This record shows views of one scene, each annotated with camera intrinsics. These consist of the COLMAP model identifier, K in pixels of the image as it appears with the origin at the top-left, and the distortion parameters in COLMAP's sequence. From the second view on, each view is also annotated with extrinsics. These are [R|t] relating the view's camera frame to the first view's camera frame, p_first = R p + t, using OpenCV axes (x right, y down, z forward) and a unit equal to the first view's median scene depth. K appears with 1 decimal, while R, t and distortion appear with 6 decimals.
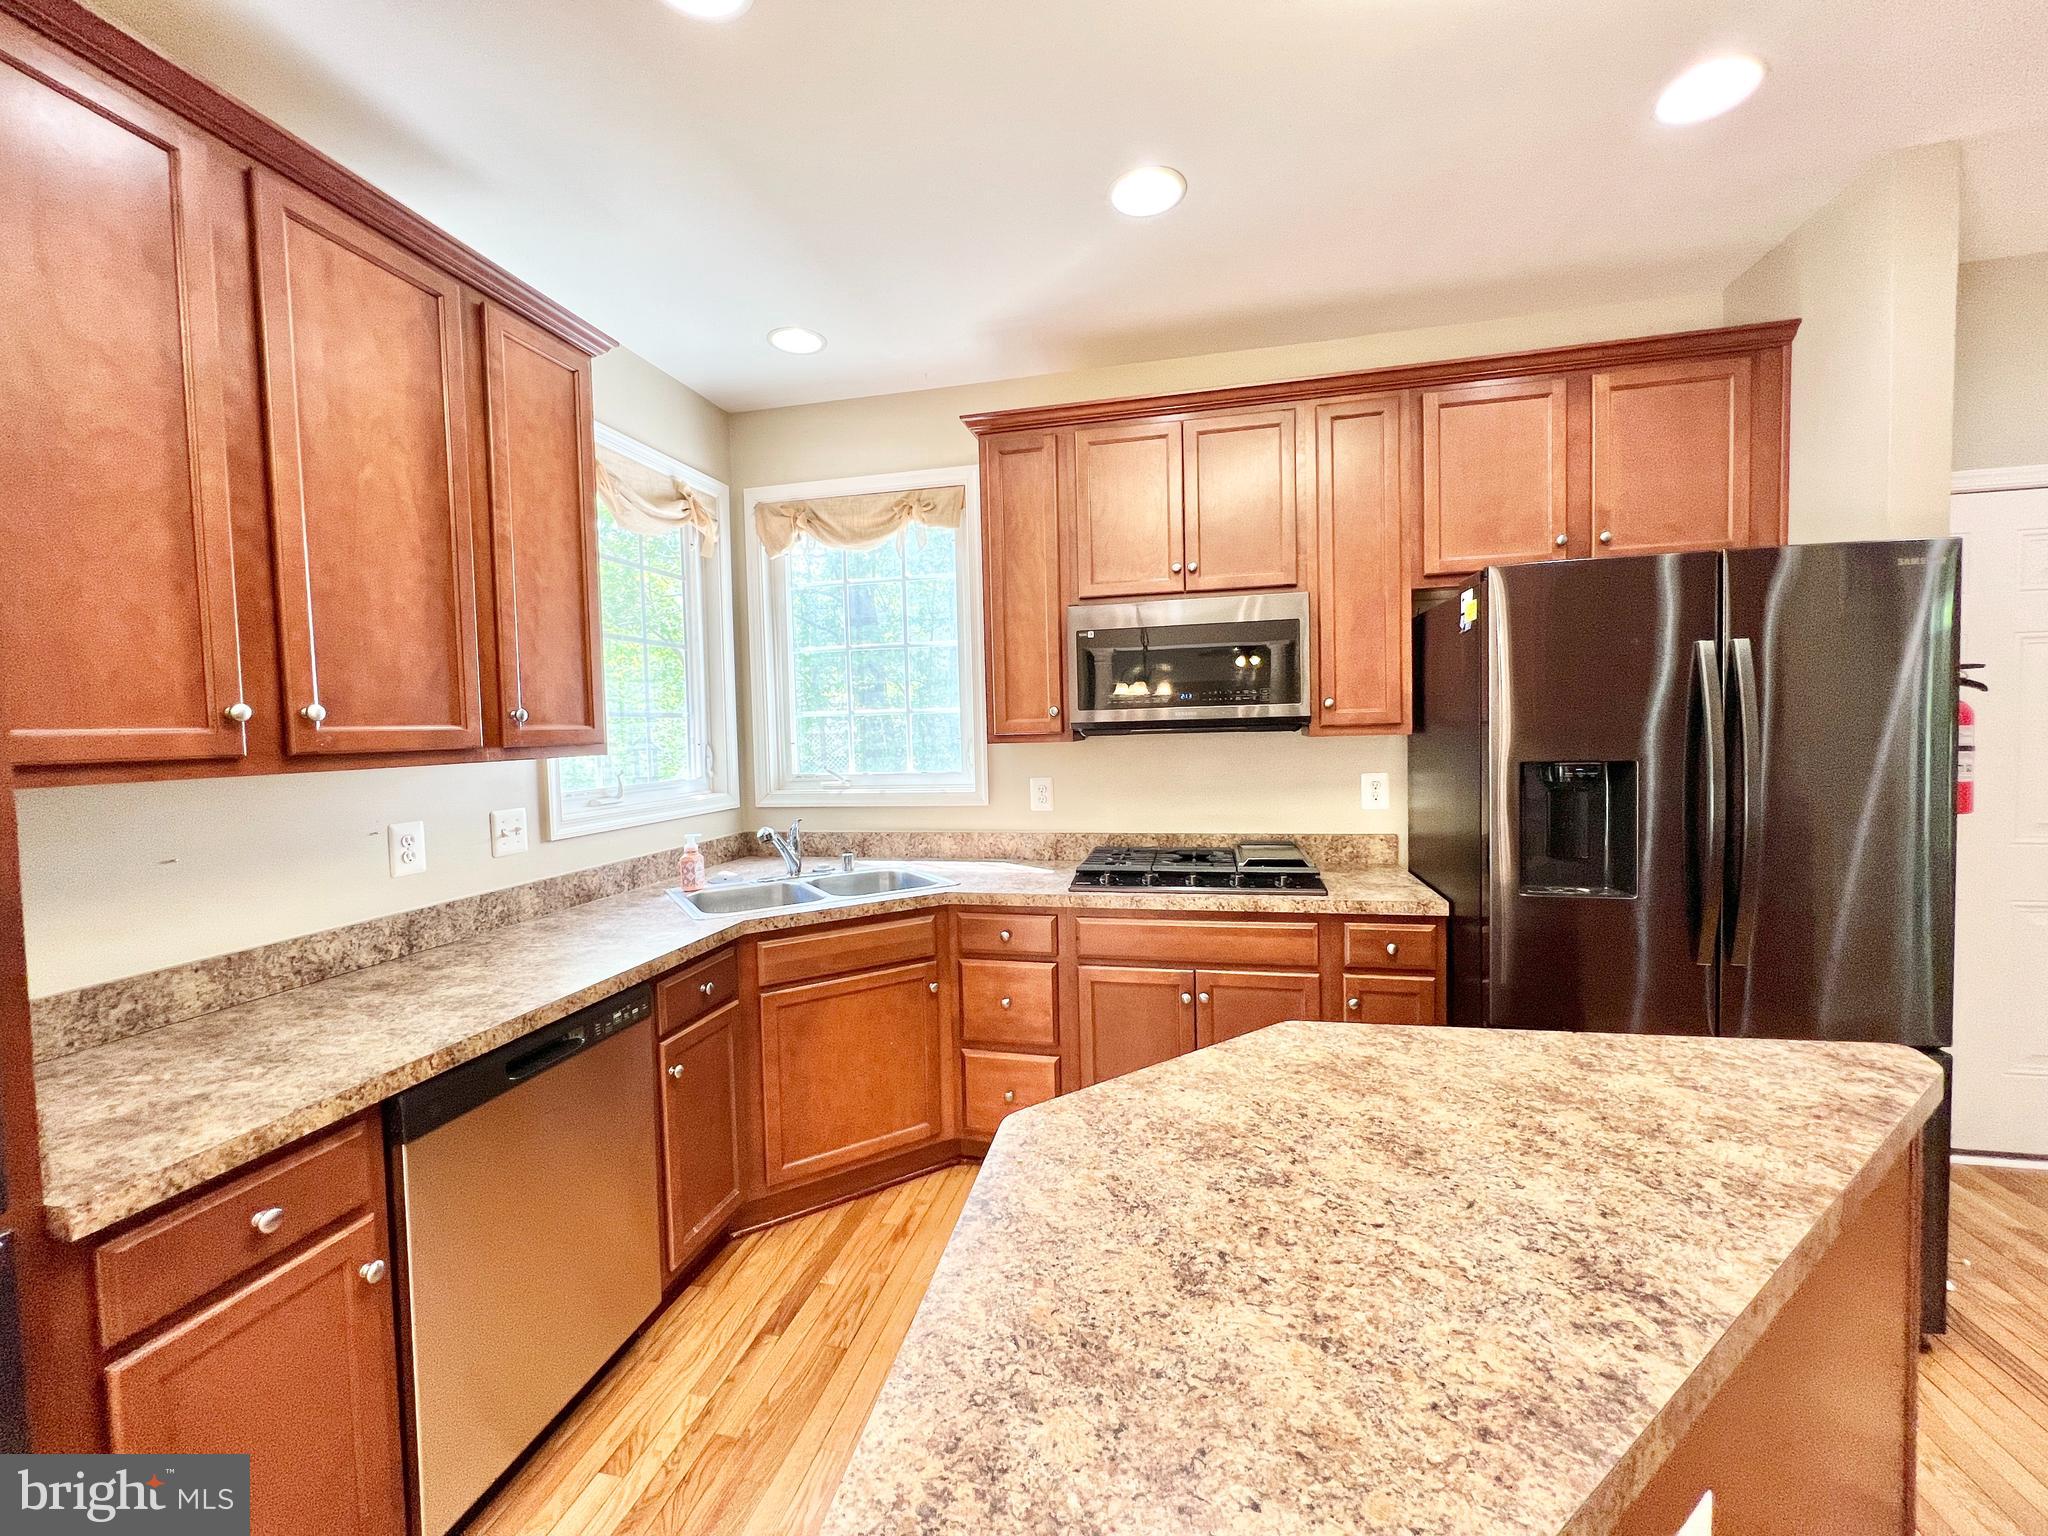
lens RADIAL K [[820.0, 0, 1020.2], [0, 820.0, 762.5], [0, 0, 1]] dist [-0.002707, 0.000900]
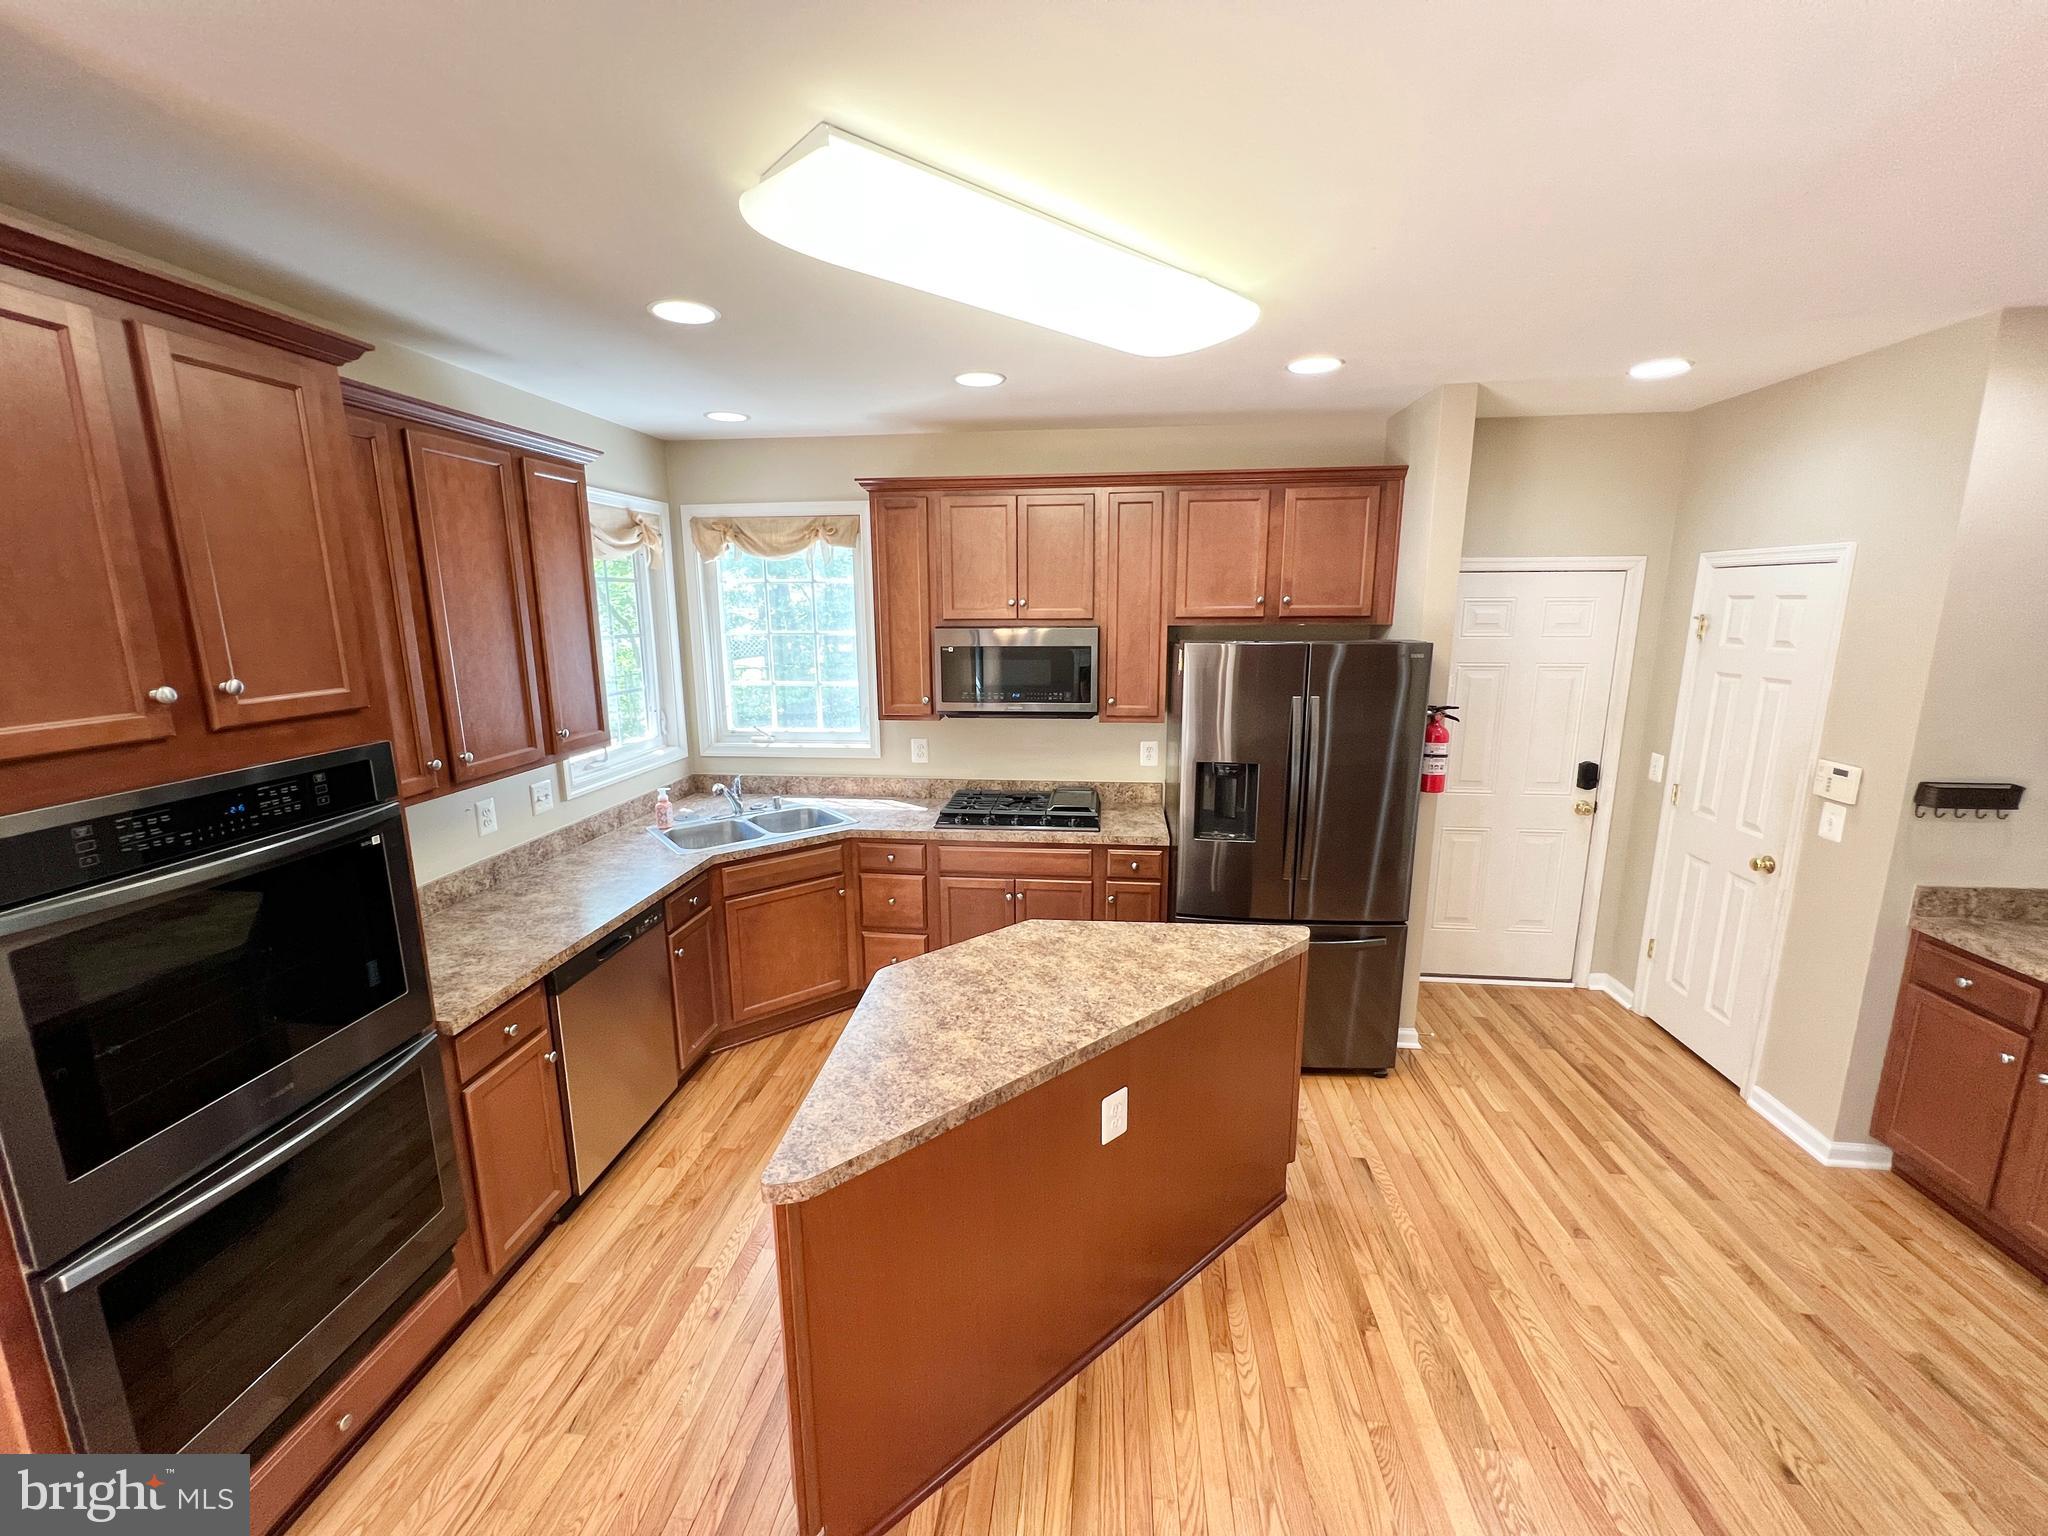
lens RADIAL K [[819.2, 0, 1021.7], [0, 819.2, 762.6], [0, 0, 1]] dist [-0.002256, 0.000919]
pose [[0.993210, -0.001311, 0.116332, 0.049212], [-0.016175, 0.988668, 0.149243, -0.201170], [-0.115209, -0.150111, 0.981934, -0.496954]]
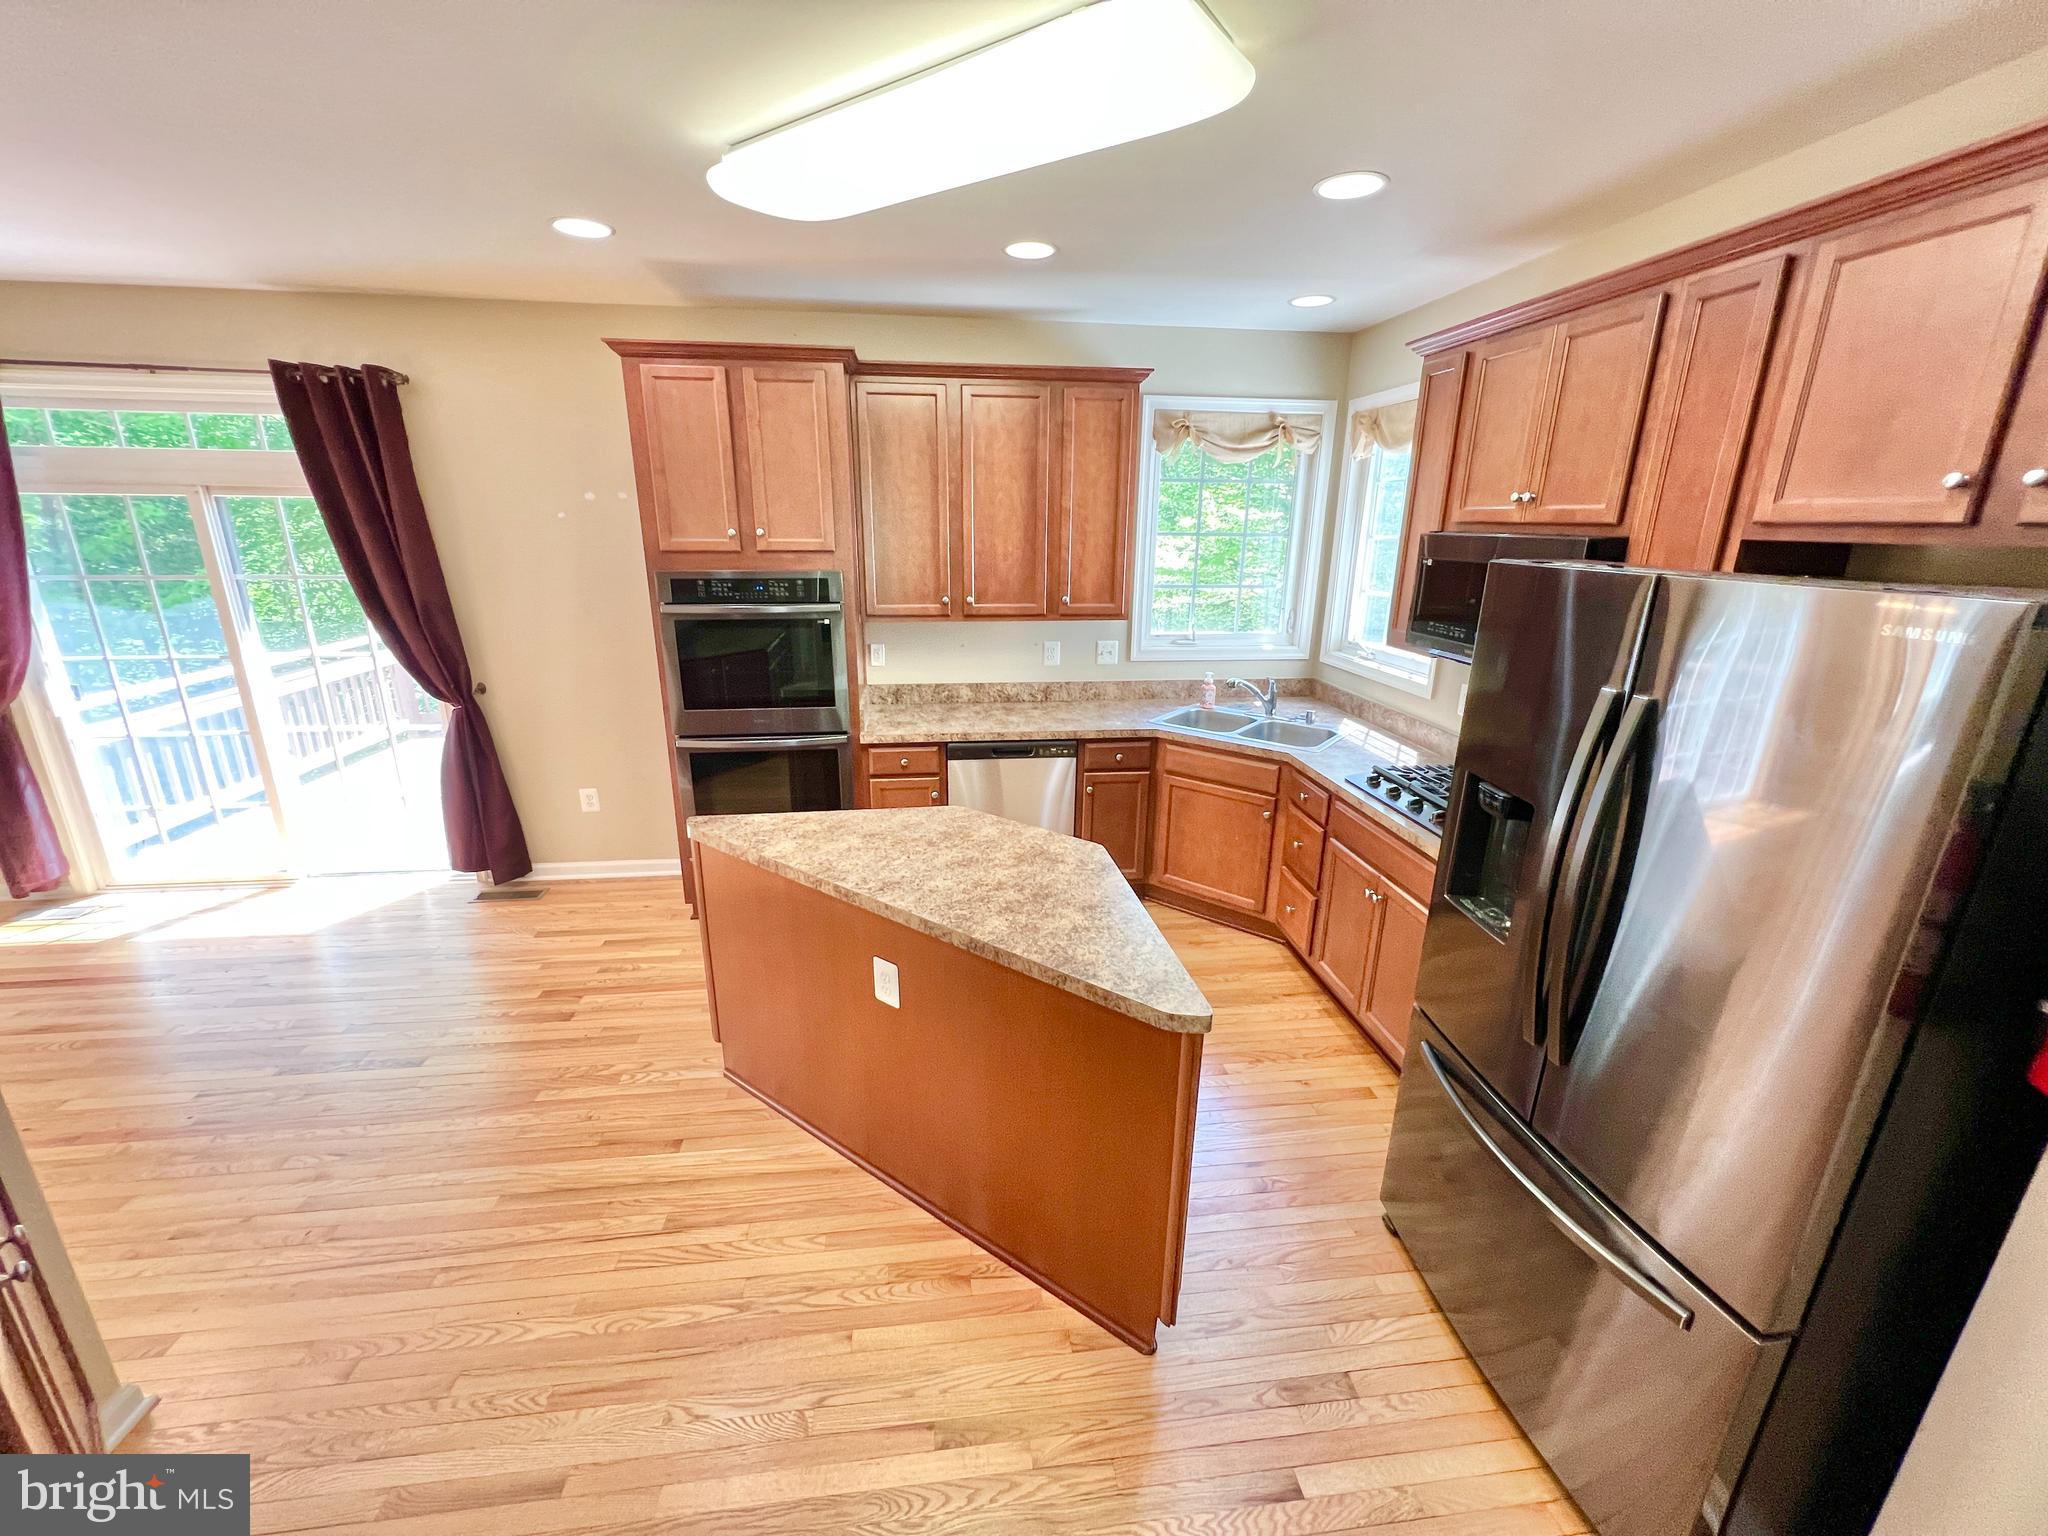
lens RADIAL K [[819.2, 0, 1020.1], [0, 819.2, 765.0], [0, 0, 1]] dist [-0.002256, 0.000919]
pose [[0.338002, 0.300527, -0.891873, 1.069158], [-0.058443, 0.952520, 0.298814, -0.219668], [0.939329, -0.048876, 0.339518, 0.143791]]
